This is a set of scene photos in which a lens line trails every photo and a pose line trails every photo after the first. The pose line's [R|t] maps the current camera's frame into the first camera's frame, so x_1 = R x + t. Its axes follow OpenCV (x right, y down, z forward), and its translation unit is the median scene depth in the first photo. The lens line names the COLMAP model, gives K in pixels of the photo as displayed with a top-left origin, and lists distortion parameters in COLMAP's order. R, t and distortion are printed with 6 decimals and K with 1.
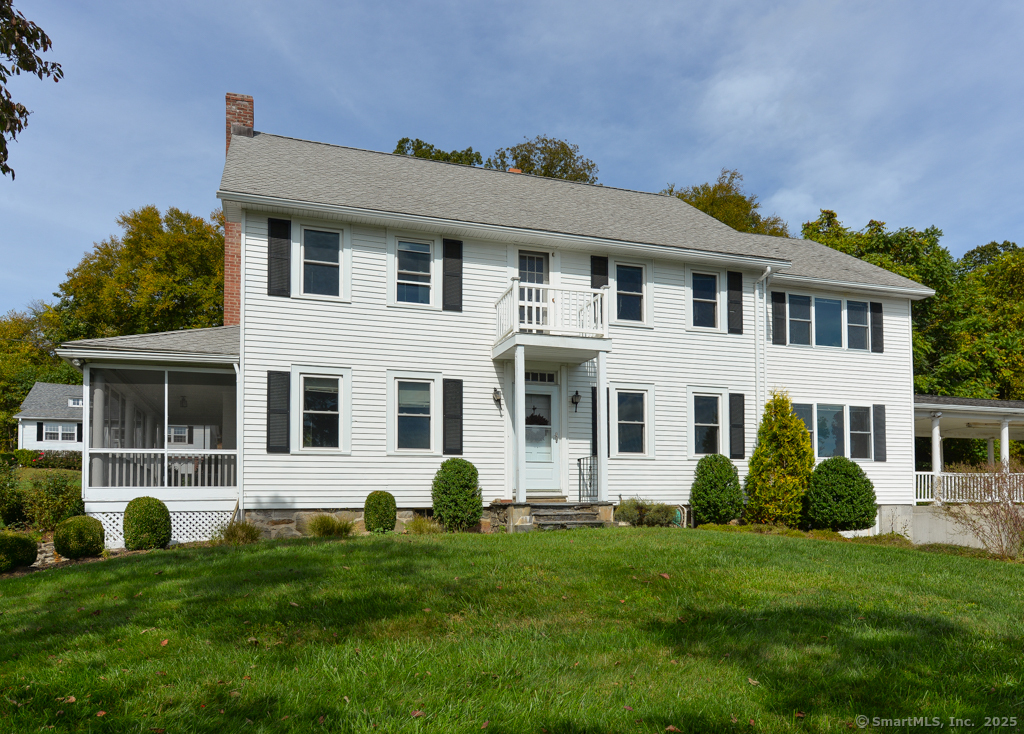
lens RADIAL K [[682.4, 0, 452.0], [0, 682.4, 441.8], [0, 0, 1]] dist [0.003023, 0.001994]
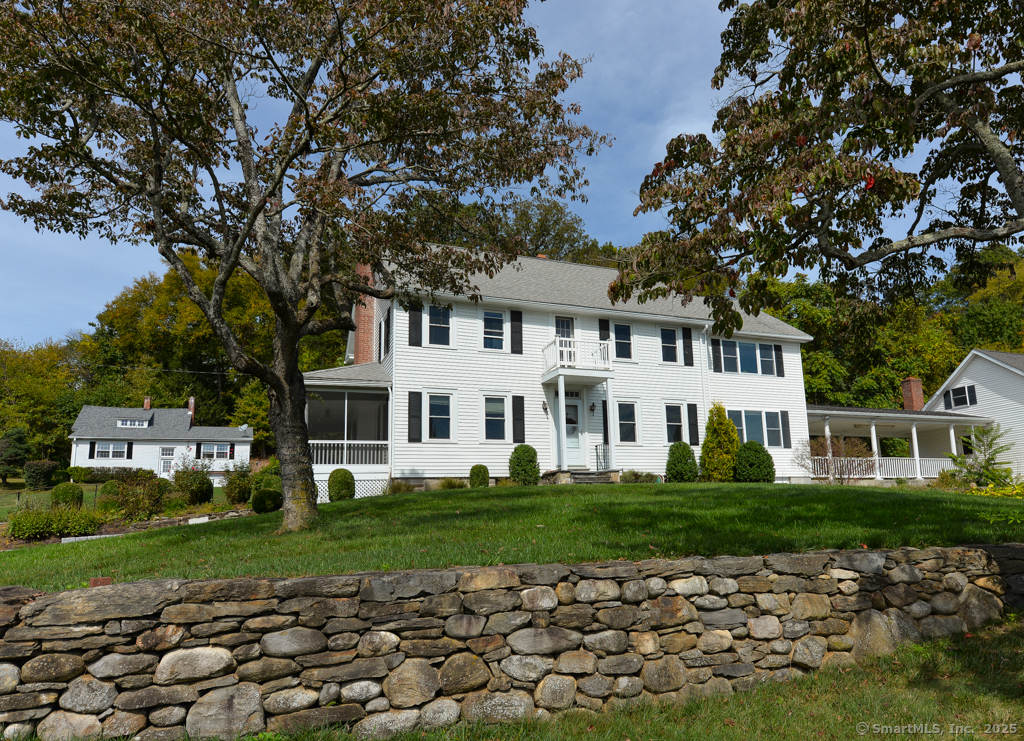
lens RADIAL K [[682.4, 0, 512.5], [0, 682.4, 369.8], [0, 0, 1]] dist [0.003023, 0.001994]
pose [[0.994350, -0.005043, 0.106035, -0.173464], [0.019375, 0.990715, -0.134567, 0.060158], [-0.104371, 0.135861, 0.985215, -0.560088]]
